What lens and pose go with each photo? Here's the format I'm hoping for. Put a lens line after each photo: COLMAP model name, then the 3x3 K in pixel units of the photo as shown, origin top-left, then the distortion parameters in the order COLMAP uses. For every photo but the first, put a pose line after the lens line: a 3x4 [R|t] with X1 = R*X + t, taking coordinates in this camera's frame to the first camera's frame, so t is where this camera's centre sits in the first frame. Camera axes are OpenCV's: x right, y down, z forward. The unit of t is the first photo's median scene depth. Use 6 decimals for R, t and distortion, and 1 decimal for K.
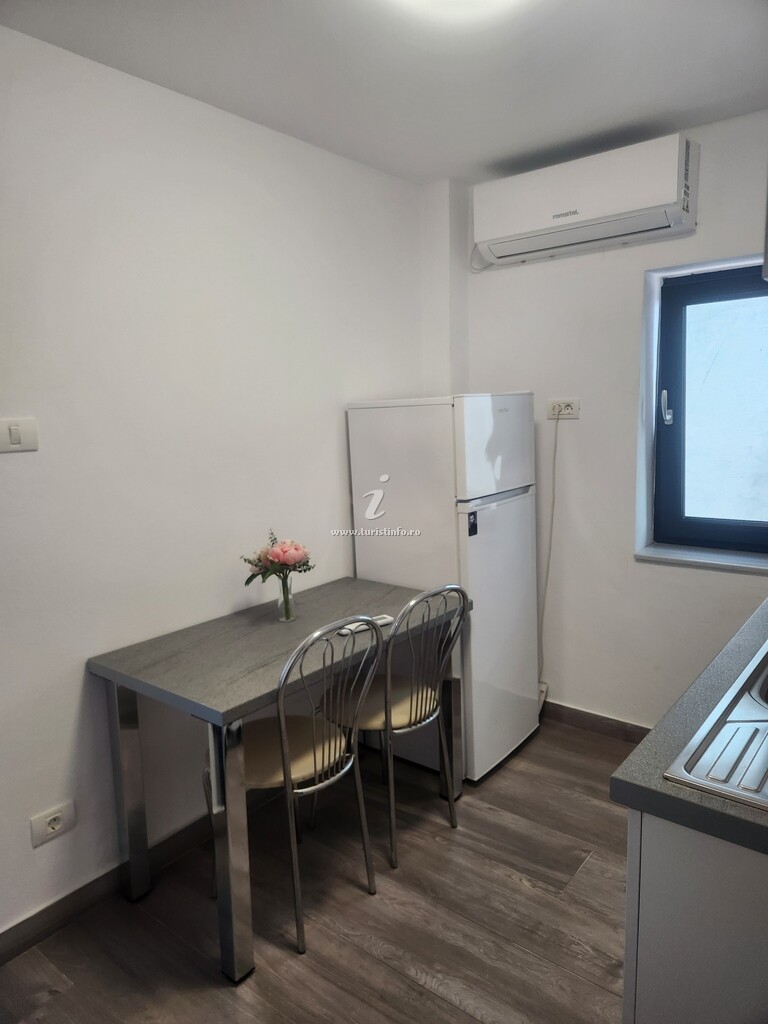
lens RADIAL K [[697.8, 0, 372.4], [0, 697.8, 512.9], [0, 0, 1]] dist [0.066827, -0.070142]
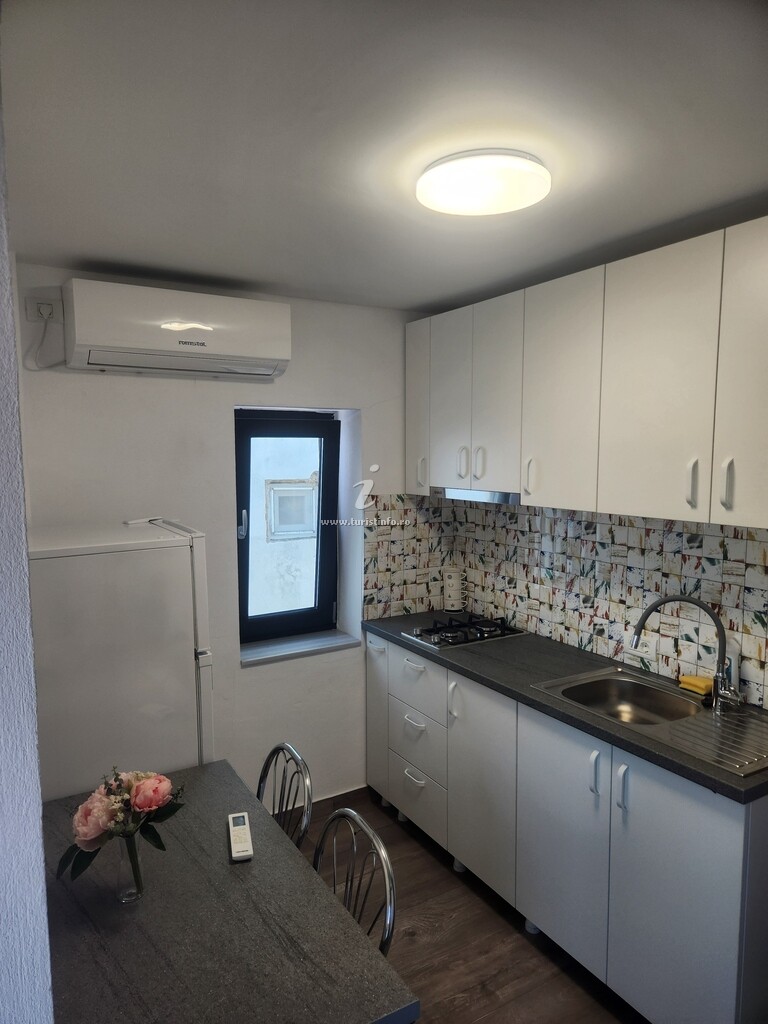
lens RADIAL K [[697.8, 0, 372.4], [0, 697.8, 512.9], [0, 0, 1]] dist [0.066827, -0.070142]
pose [[0.326896, -0.060446, 0.943125, -0.578082], [0.133366, 0.990916, 0.017283, -0.164579], [-0.935603, 0.120131, 0.331988, 0.449787]]
